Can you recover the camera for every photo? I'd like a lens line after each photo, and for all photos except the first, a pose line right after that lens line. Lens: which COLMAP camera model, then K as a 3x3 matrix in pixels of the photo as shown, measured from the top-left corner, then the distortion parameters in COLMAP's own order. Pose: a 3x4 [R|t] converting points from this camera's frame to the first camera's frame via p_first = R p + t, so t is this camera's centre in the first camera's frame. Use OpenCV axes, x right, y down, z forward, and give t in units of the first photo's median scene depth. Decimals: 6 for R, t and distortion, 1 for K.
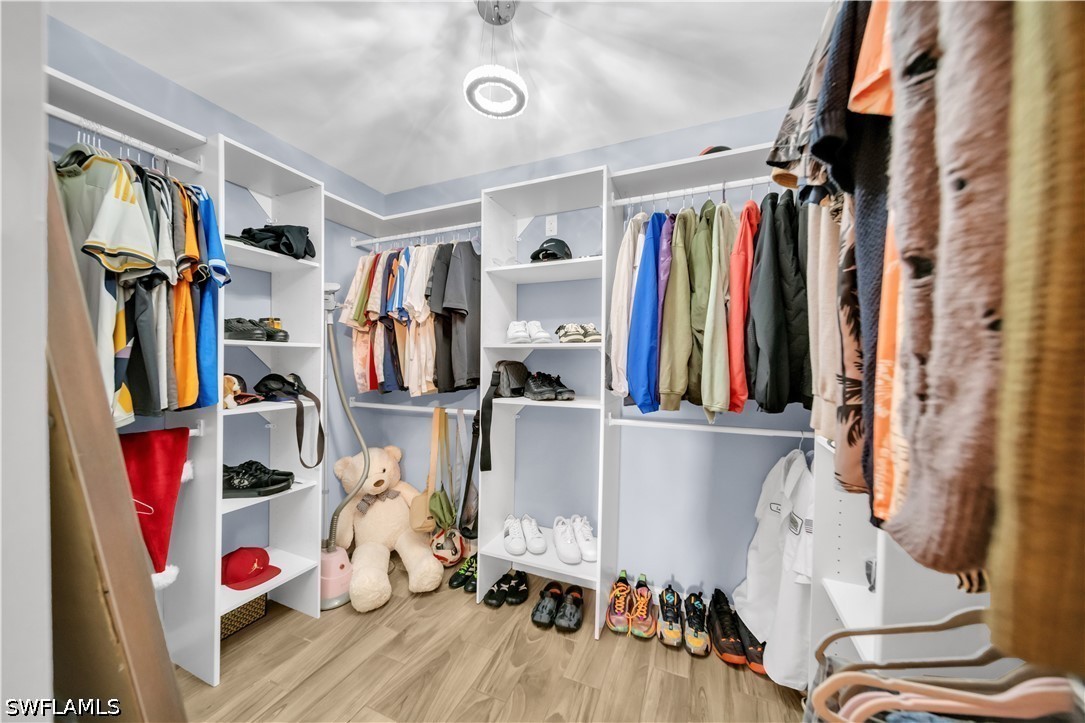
lens RADIAL K [[374.7, 0, 542.6], [0, 374.7, 367.7], [0, 0, 1]] dist [-0.001029, -0.001019]
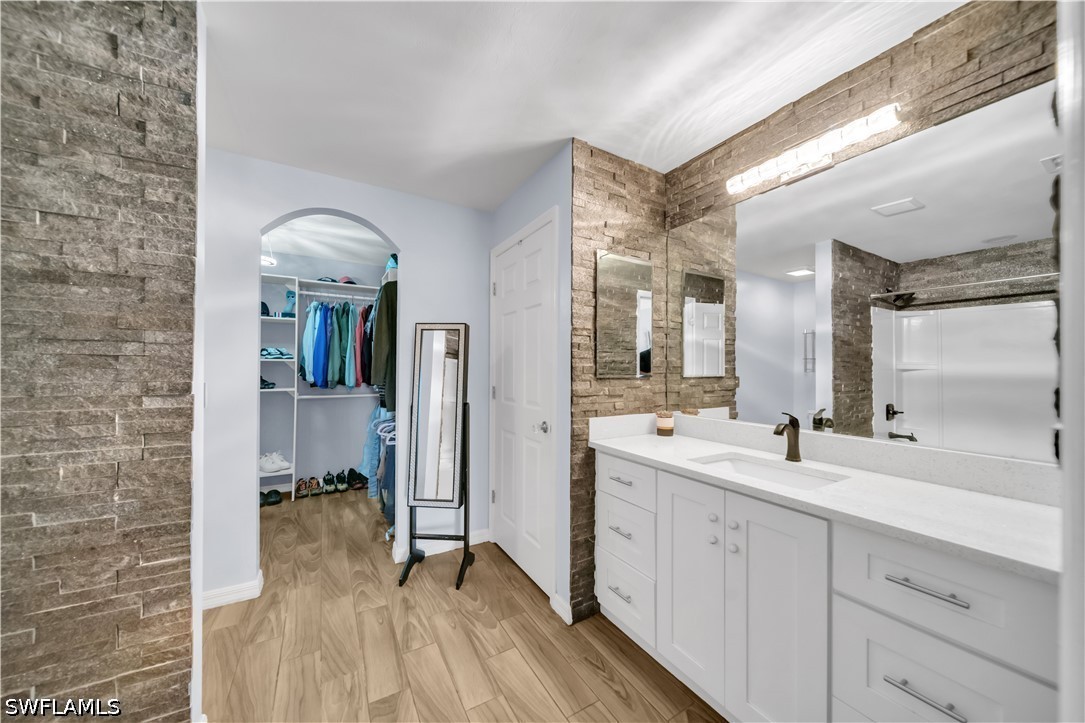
lens RADIAL K [[374.7, 0, 541.3], [0, 374.7, 365.2], [0, 0, 1]] dist [-0.001029, -0.001019]
pose [[0.596411, 0.004032, 0.802669, -0.790988], [0.012314, 0.999824, -0.014172, 0.013951], [-0.802584, 0.018336, 0.596257, -1.530786]]
